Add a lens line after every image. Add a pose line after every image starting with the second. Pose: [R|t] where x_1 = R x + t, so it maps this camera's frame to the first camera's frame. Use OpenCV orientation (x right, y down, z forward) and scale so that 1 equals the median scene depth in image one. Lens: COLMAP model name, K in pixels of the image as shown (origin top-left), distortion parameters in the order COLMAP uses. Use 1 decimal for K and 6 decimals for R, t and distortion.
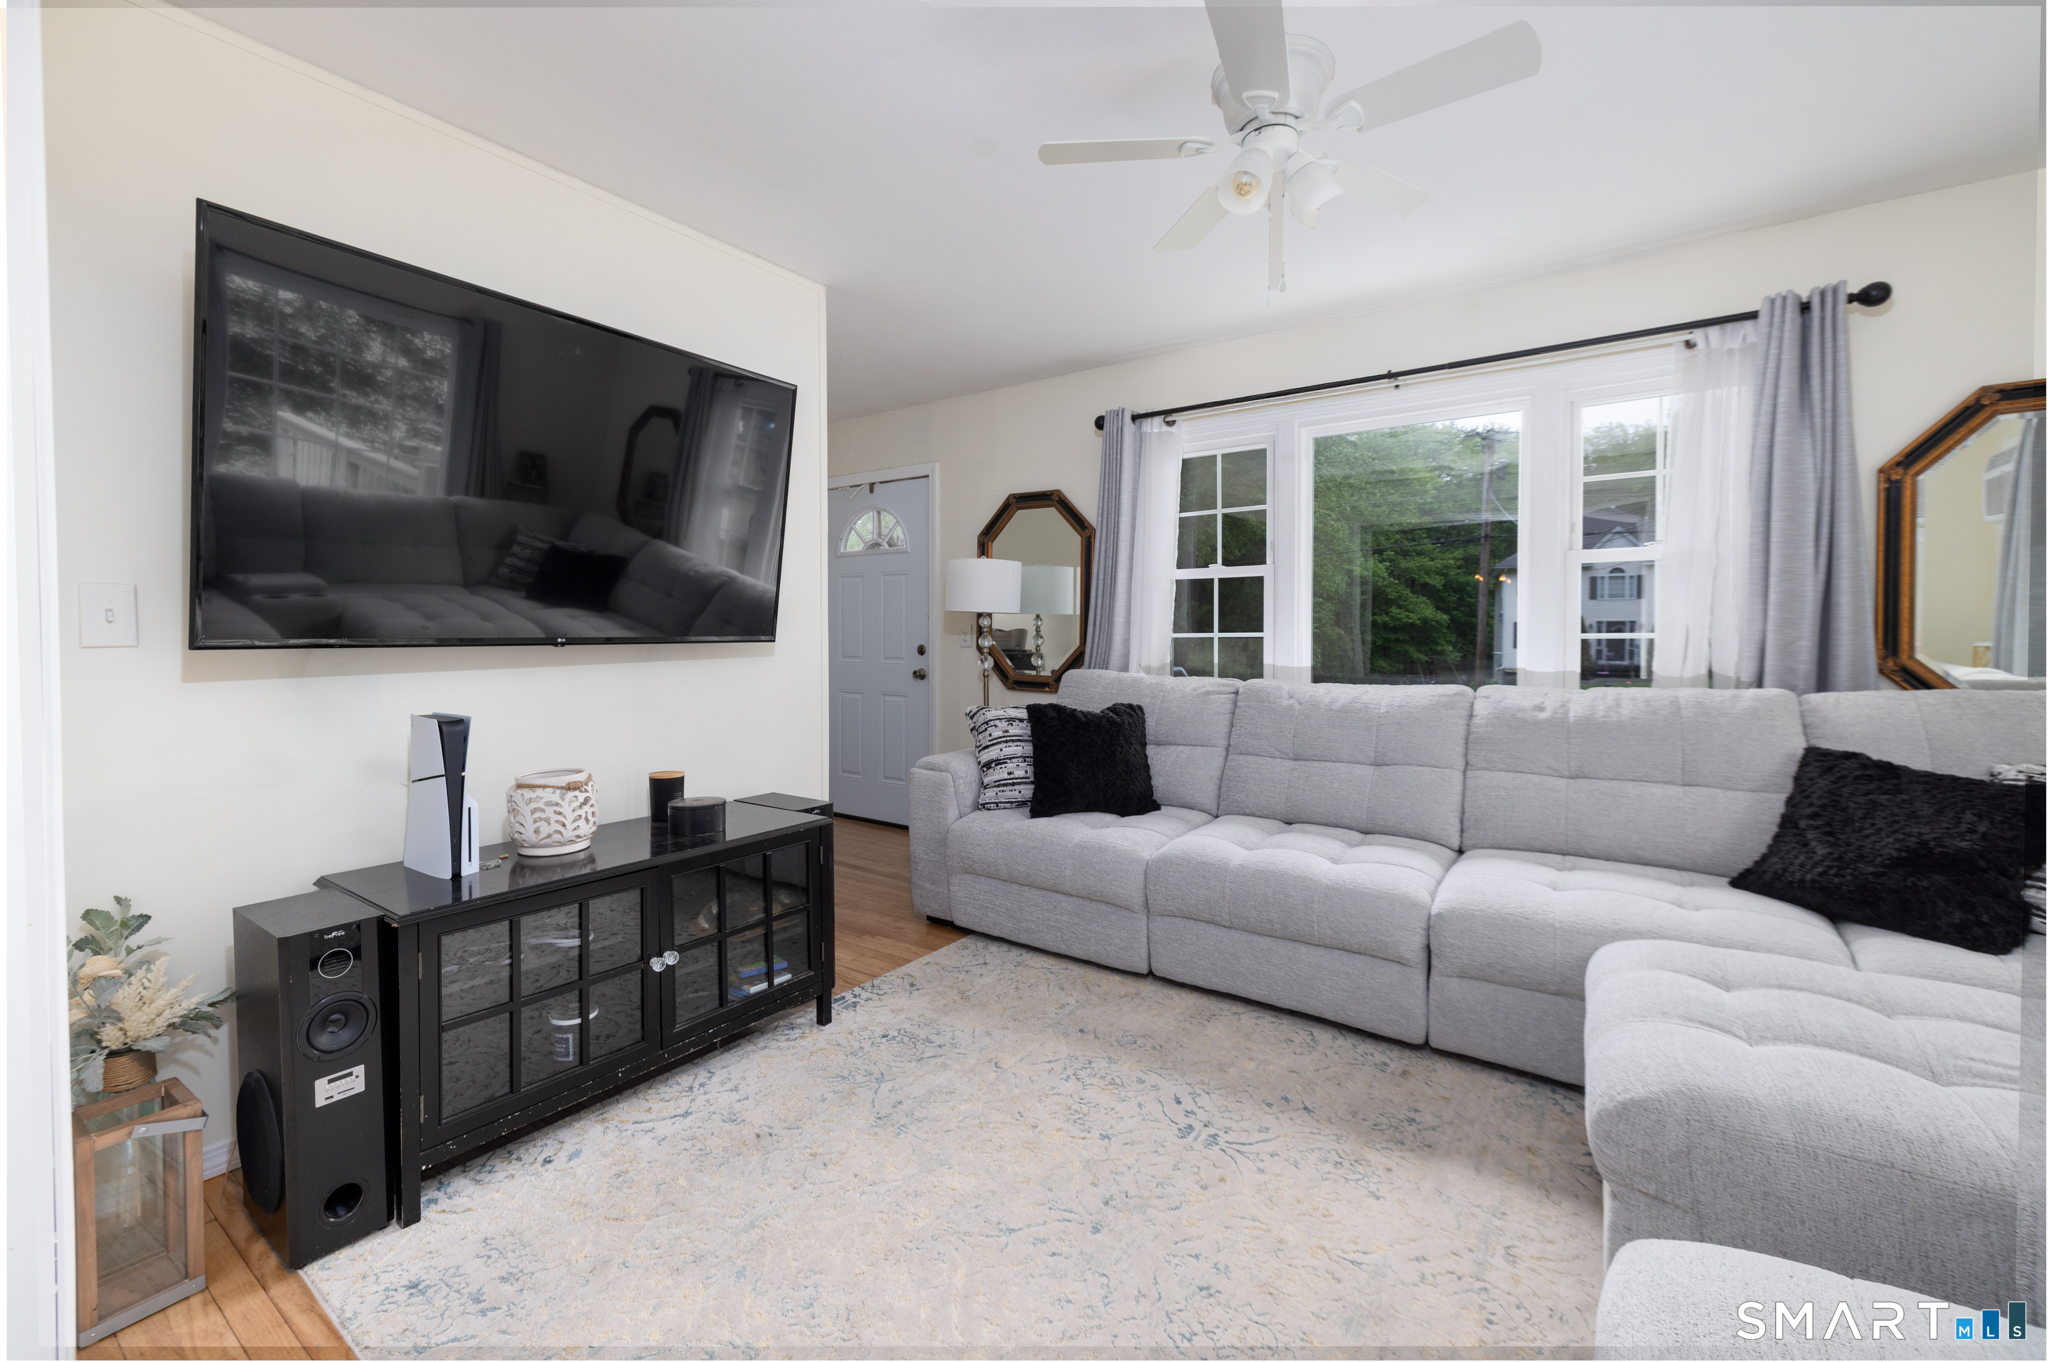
lens RADIAL K [[836.8, 0, 1022.7], [0, 836.8, 668.4], [0, 0, 1]] dist [-0.002657, 0.000405]
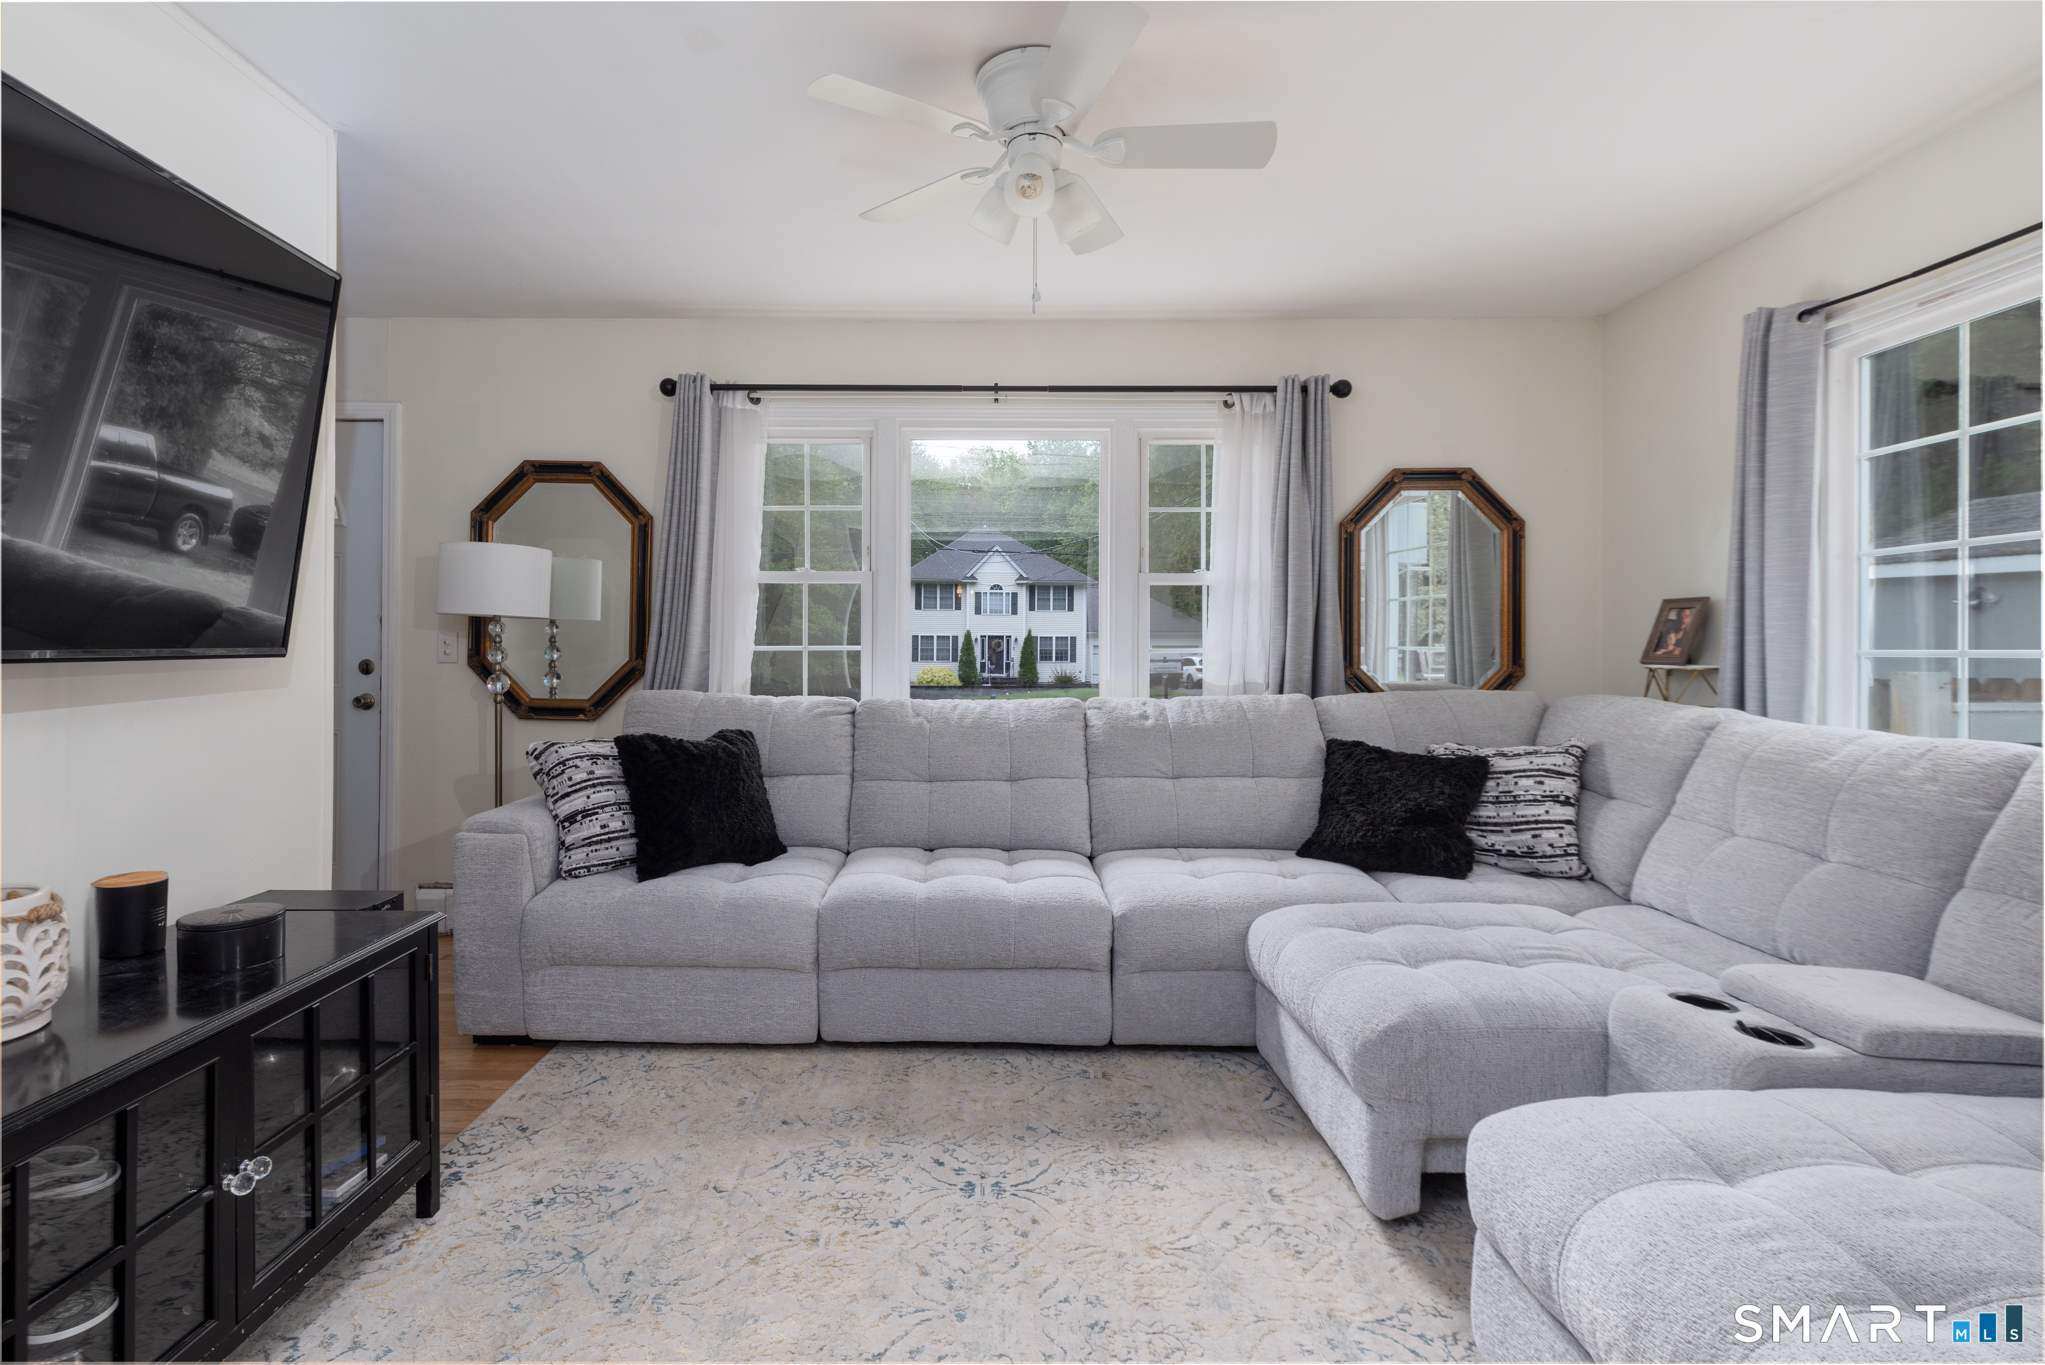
lens RADIAL K [[962.1, 0, 1021.7], [0, 962.1, 669.3], [0, 0, 1]] dist [-0.008402, 0.002906]
pose [[0.821949, -0.008242, 0.569502, -0.245169], [0.017868, 0.999776, -0.011319, -0.003106], [-0.569281, 0.019480, 0.821912, 0.061825]]
